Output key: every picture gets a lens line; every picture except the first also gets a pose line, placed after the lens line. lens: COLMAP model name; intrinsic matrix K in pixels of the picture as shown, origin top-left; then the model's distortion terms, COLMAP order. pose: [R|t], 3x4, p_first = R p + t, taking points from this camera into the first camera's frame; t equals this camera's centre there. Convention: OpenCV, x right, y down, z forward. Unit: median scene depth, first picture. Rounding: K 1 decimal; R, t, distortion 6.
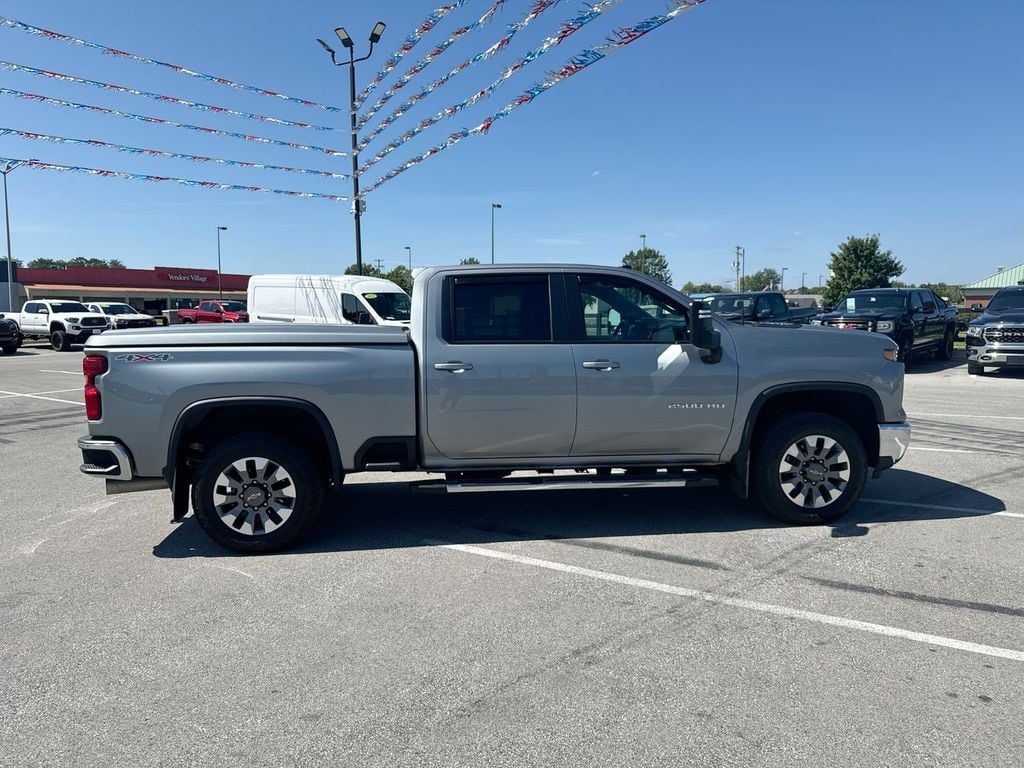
lens RADIAL K [[724.1, 0, 505.8], [0, 724.1, 391.0], [0, 0, 1]] dist [0.017499, -0.027925]
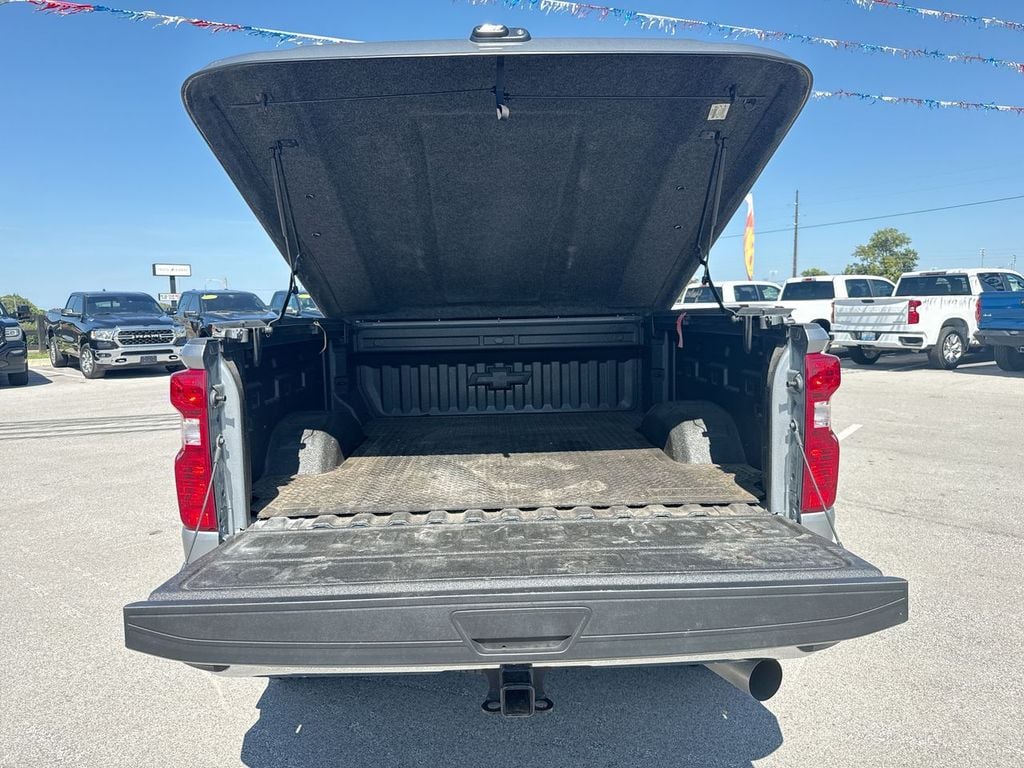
lens RADIAL K [[726.9, 0, 508.5], [0, 726.9, 386.1], [0, 0, 1]] dist [0.020509, -0.027487]
pose [[0.064620, -0.091287, 0.993726, -0.916669], [0.123344, 0.988902, 0.082823, -0.076722], [-0.990258, 0.117218, 0.075162, 1.058207]]
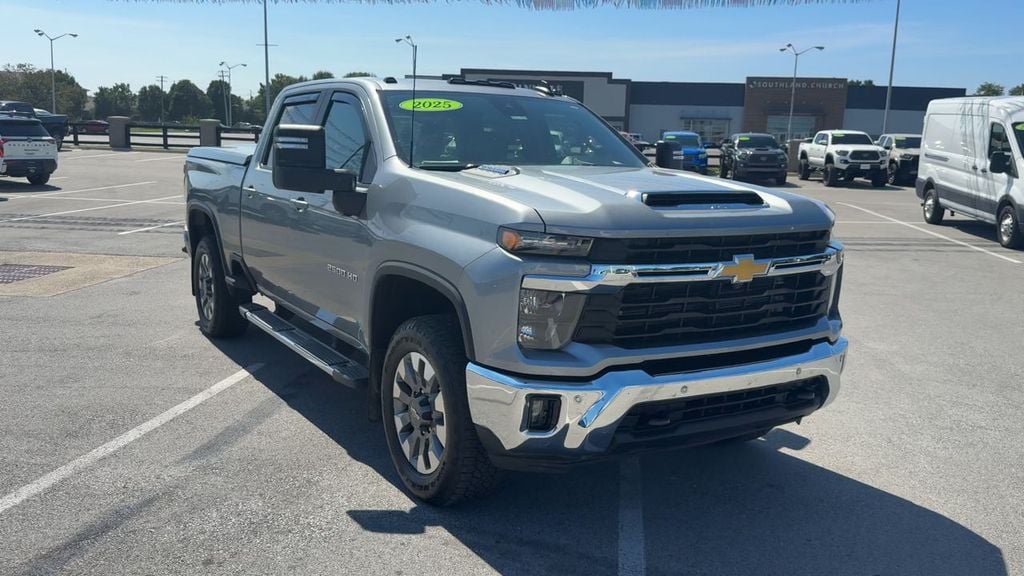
lens RADIAL K [[879.6, 0, 537.4], [0, 879.6, 287.7], [0, 0, 1]] dist [0.036882, -0.047236]
pose [[0.464450, 0.165613, -0.869976, 1.095572], [-0.123907, 0.984848, 0.121331, -0.092067], [0.876888, 0.051444, 0.477934, 0.735424]]
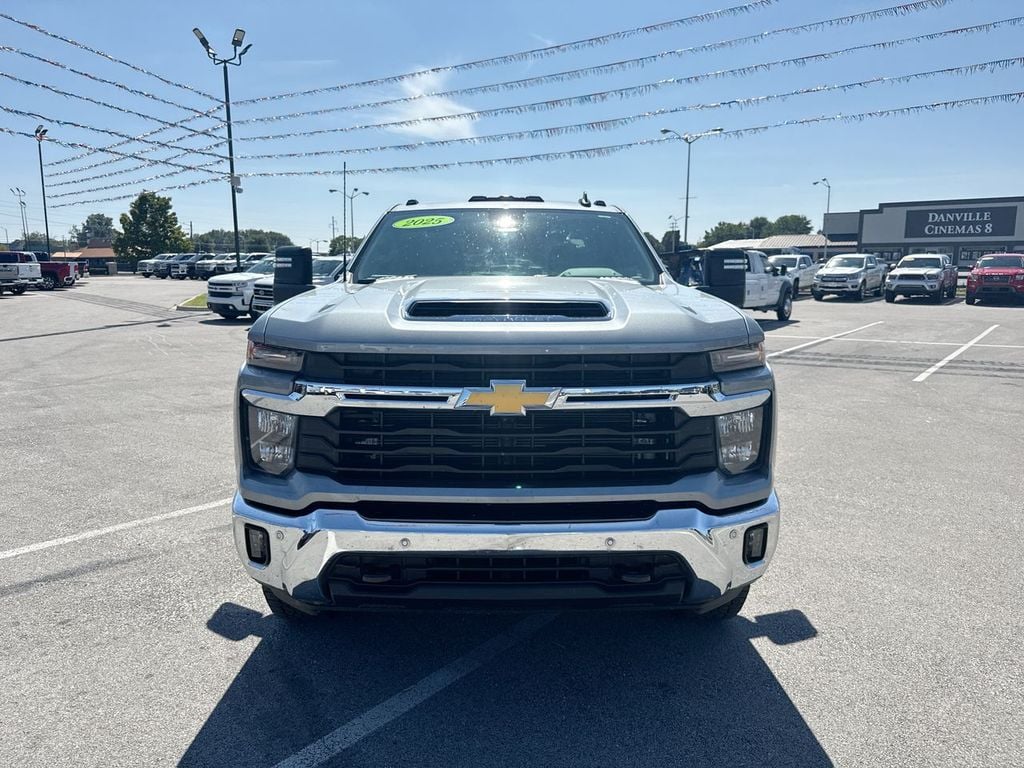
lens RADIAL K [[726.6, 0, 511.9], [0, 726.6, 389.1], [0, 0, 1]] dist [0.001470, -0.008582]
pose [[-0.083514, 0.165763, -0.982623, 0.997842], [-0.099572, 0.979745, 0.173740, -0.123082], [0.991520, 0.112351, -0.065317, 1.220218]]
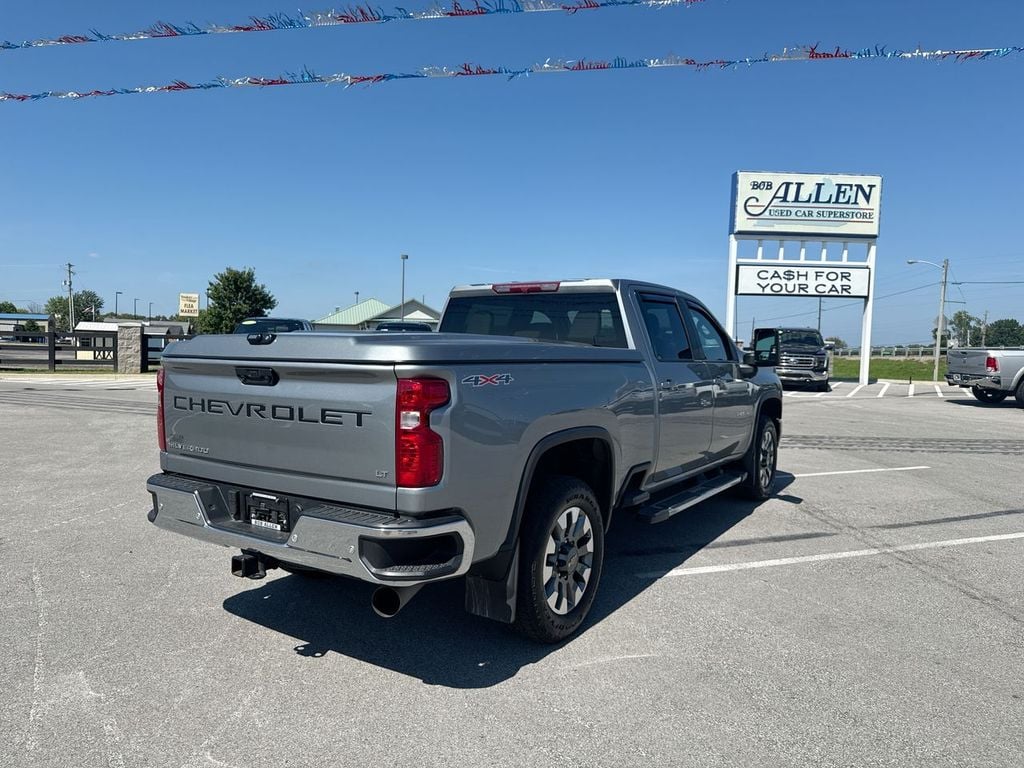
lens RADIAL K [[725.4, 0, 515.9], [0, 725.4, 383.1], [0, 0, 1]] dist [0.044965, -0.062744]
pose [[0.615484, -0.016997, 0.787966, -0.915128], [0.057207, 0.998094, -0.023154, -0.023041], [-0.786071, 0.059328, 0.615283, 0.531807]]
